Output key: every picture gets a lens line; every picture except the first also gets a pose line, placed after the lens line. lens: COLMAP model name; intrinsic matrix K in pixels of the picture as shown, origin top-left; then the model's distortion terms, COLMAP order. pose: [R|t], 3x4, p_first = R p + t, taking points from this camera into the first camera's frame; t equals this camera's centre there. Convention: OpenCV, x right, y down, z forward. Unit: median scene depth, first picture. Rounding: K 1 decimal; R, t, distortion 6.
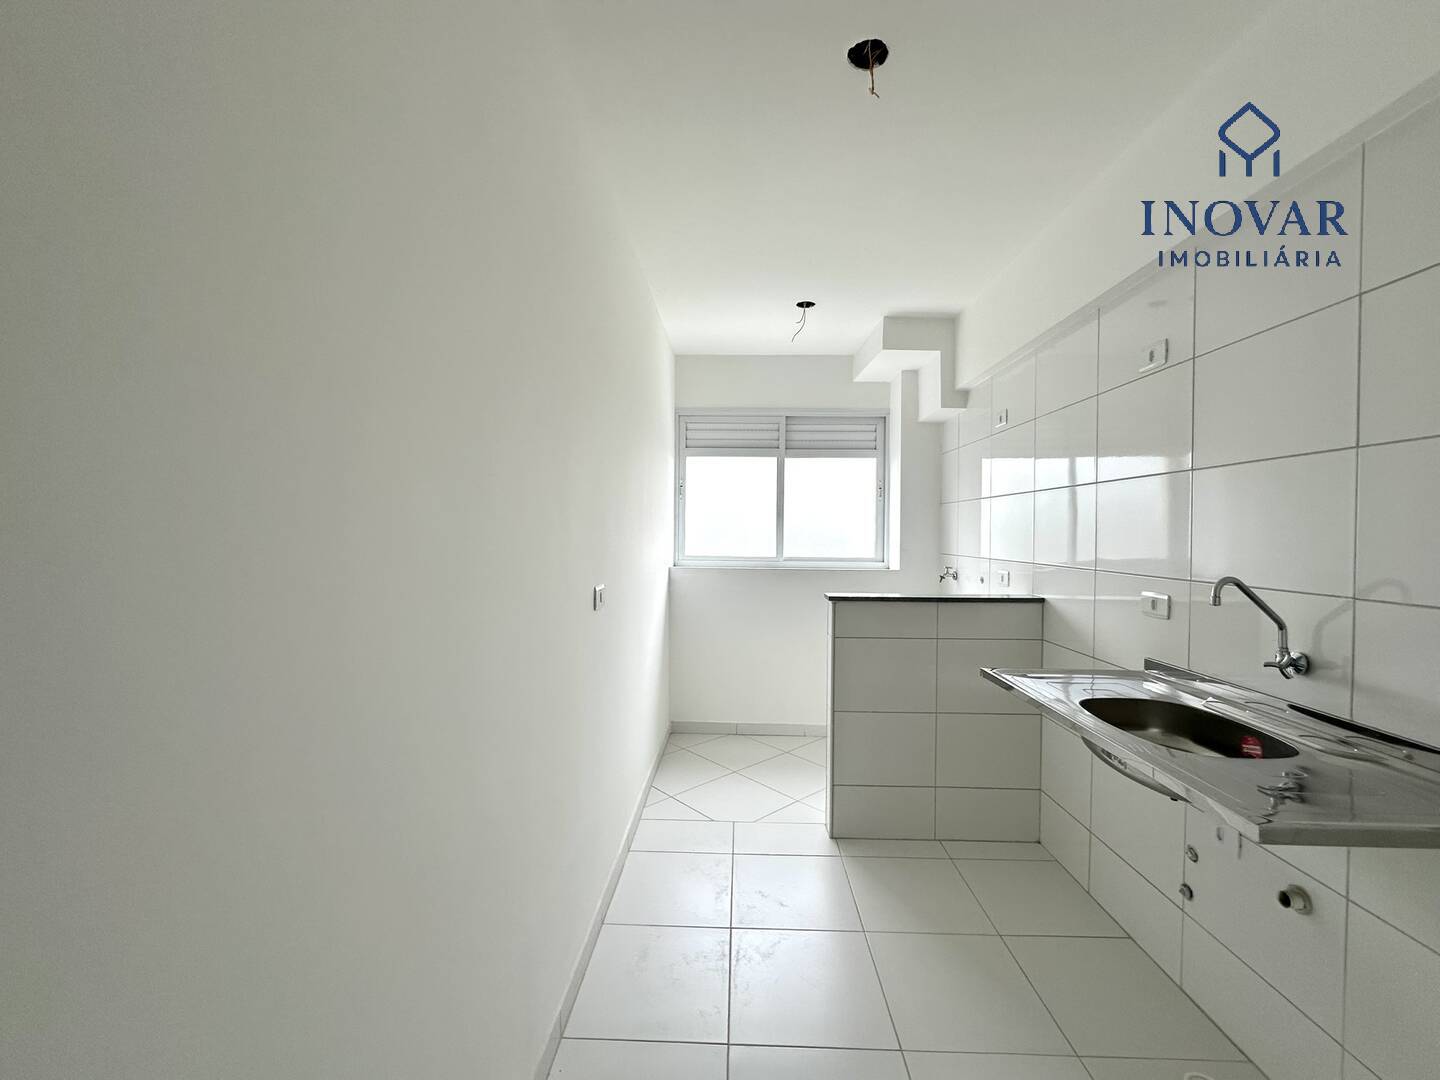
lens RADIAL K [[575.3, 0, 720.4], [0, 575.3, 537.9], [0, 0, 1]] dist [-0.004911, 0.001203]
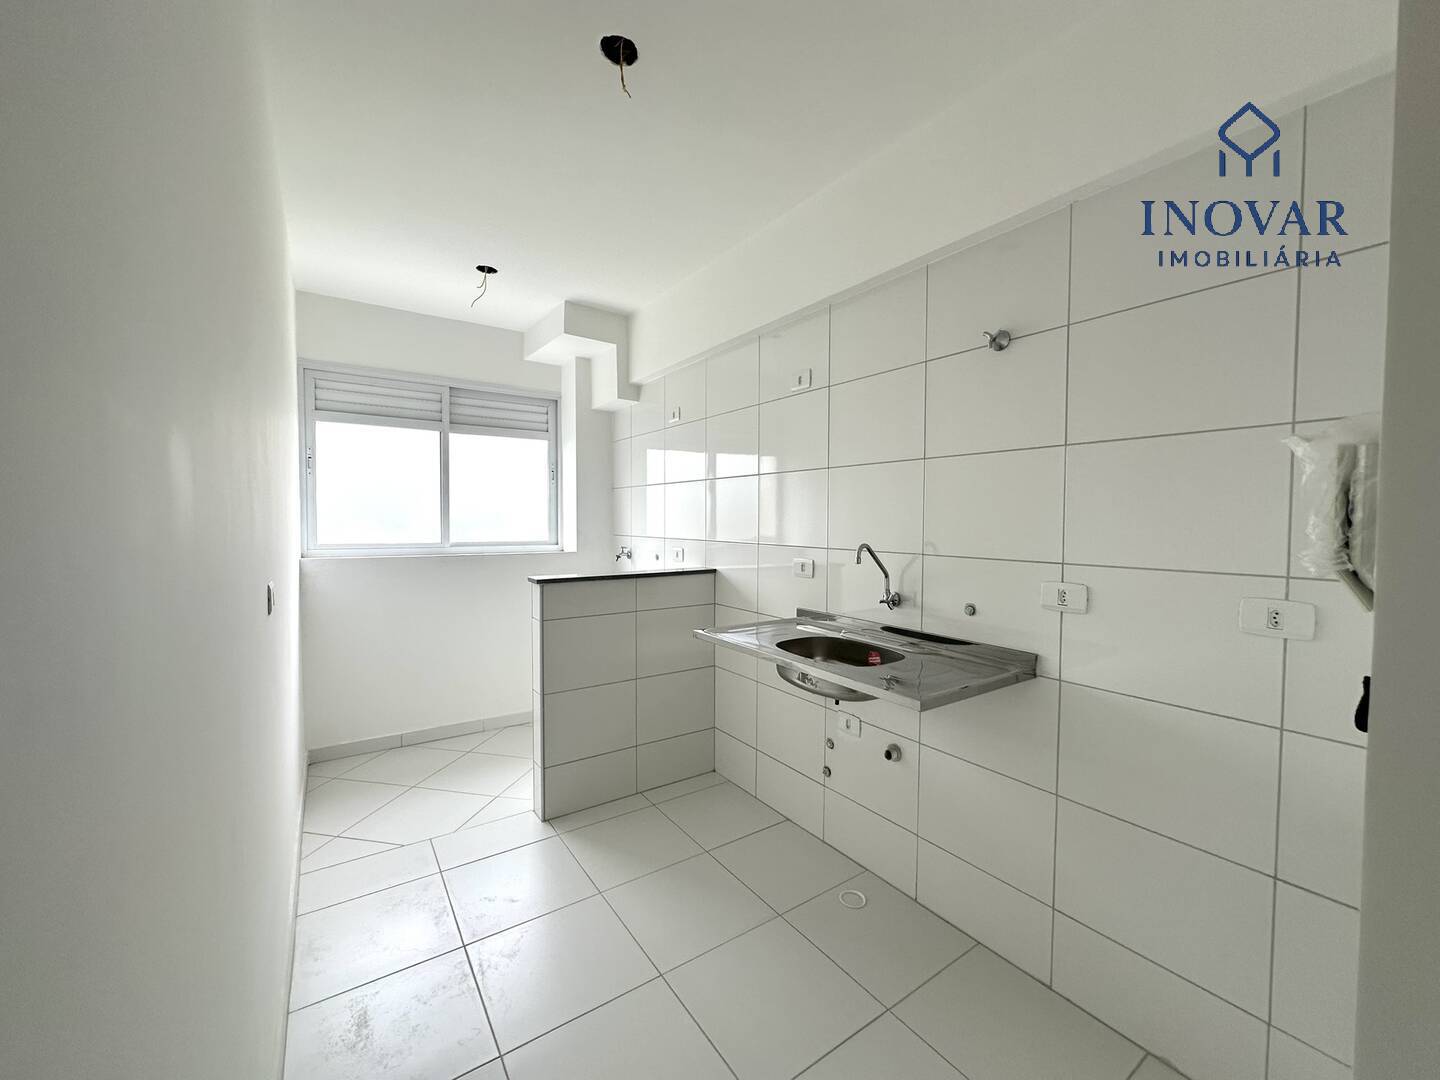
lens RADIAL K [[575.3, 0, 720.4], [0, 575.3, 537.9], [0, 0, 1]] dist [-0.004911, 0.001203]
pose [[0.804931, -0.024485, 0.592863, -0.091525], [0.008193, 0.999512, 0.030156, 0.002350], [-0.593311, -0.019416, 0.804739, 0.017304]]
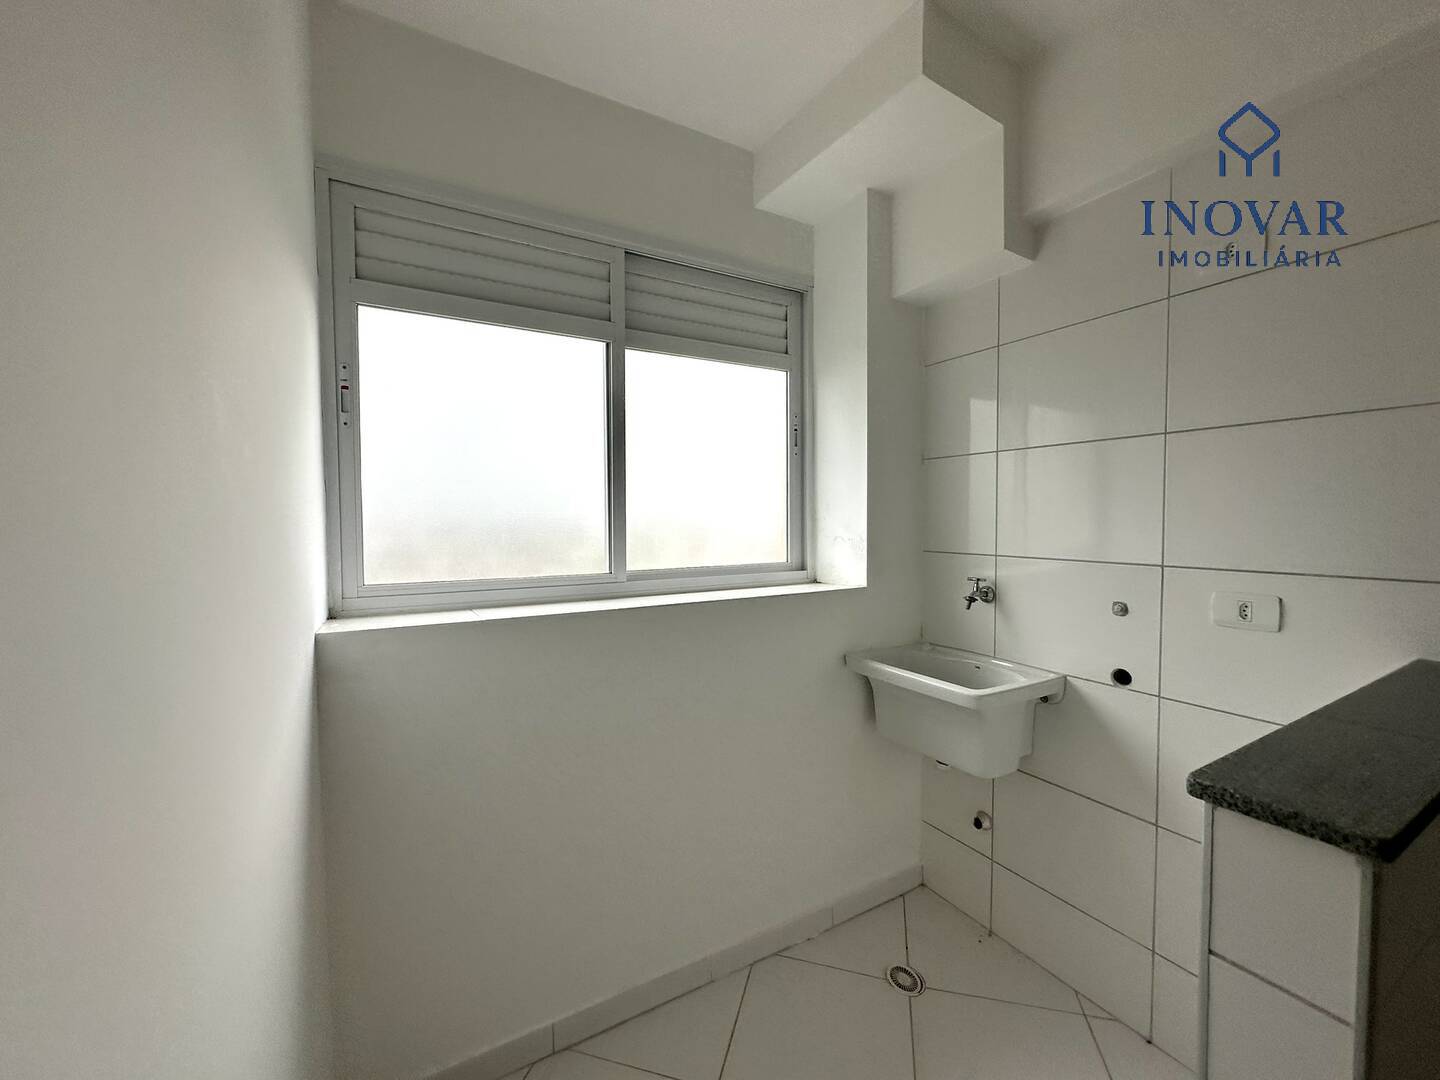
lens RADIAL K [[592.5, 0, 720.0], [0, 592.5, 540.0], [0, 0, 1]] dist [0.014586, 0.000187]
pose [[0.848386, -0.032762, 0.528364, -0.075462], [0.020658, 0.999372, 0.028797, -0.003768], [-0.528976, -0.013516, 0.848529, 0.623180]]
